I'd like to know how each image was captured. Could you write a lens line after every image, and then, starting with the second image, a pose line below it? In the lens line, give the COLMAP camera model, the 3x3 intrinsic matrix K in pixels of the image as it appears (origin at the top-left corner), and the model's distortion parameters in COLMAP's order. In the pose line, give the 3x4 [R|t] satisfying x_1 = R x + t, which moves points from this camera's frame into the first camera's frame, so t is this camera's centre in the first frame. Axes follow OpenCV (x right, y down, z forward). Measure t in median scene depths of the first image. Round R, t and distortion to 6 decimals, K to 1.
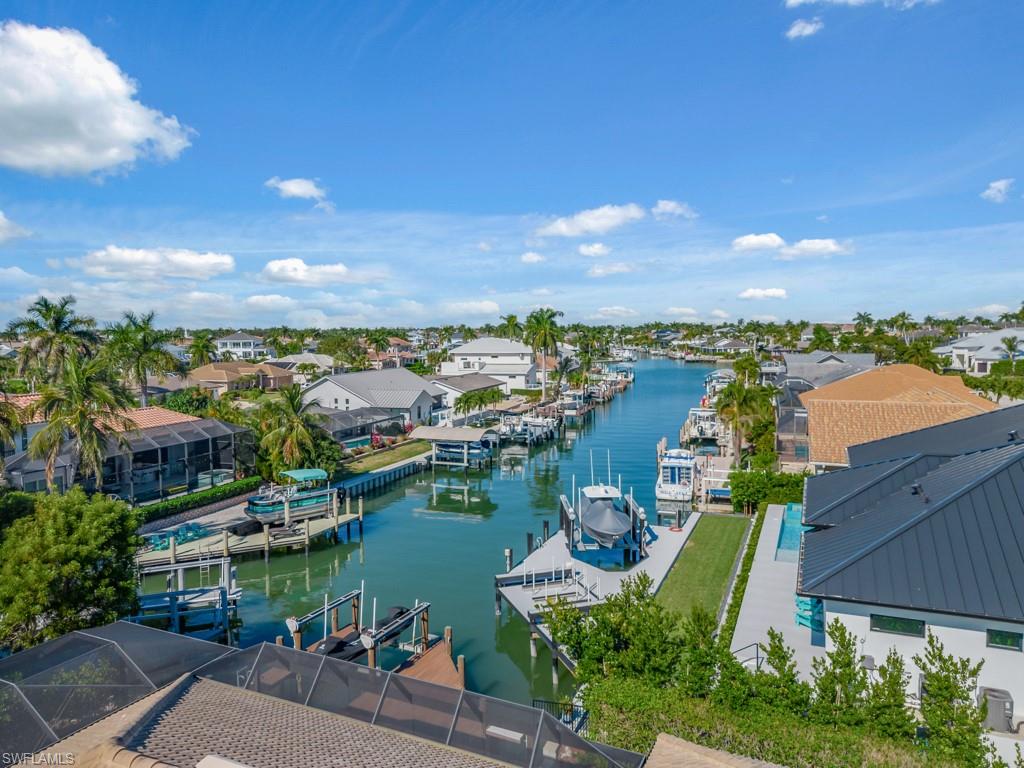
lens RADIAL K [[718.9, 0, 508.6], [0, 718.9, 384.4], [0, 0, 1]] dist [0.052964, -0.044612]
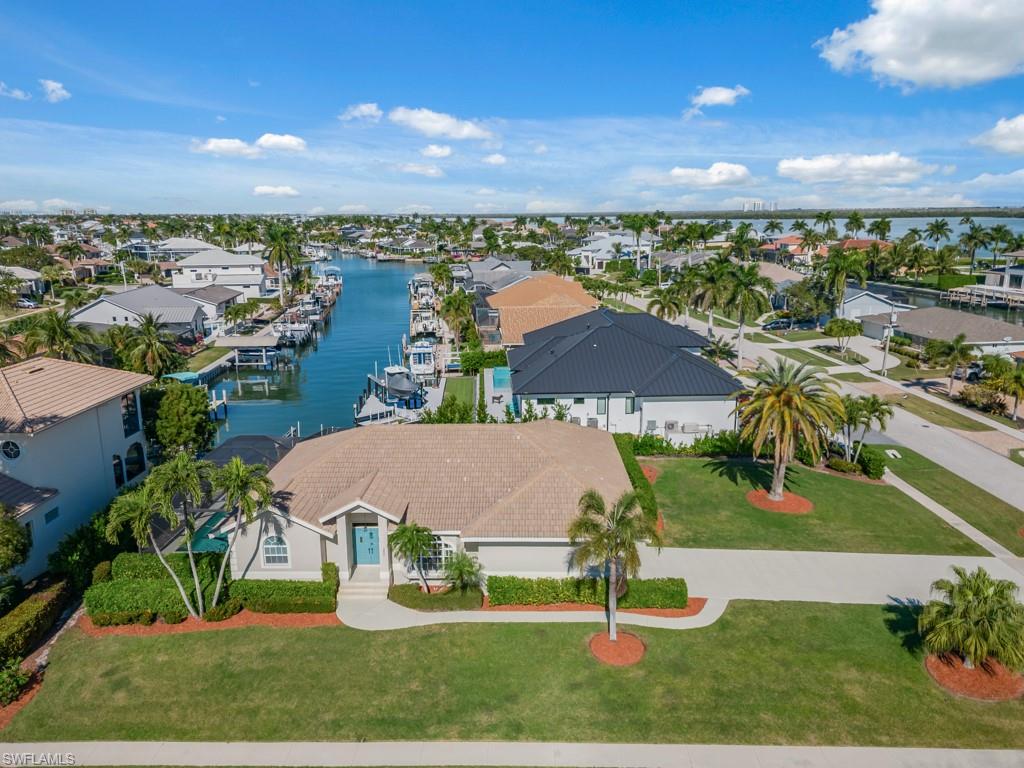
lens RADIAL K [[718.9, 0, 505.6], [0, 718.9, 390.3], [0, 0, 1]] dist [0.052964, -0.044612]
pose [[0.906436, -0.094805, 0.411564, -0.191492], [0.029171, 0.986207, 0.162927, -0.041161], [-0.421334, -0.135677, 0.896699, -0.364531]]
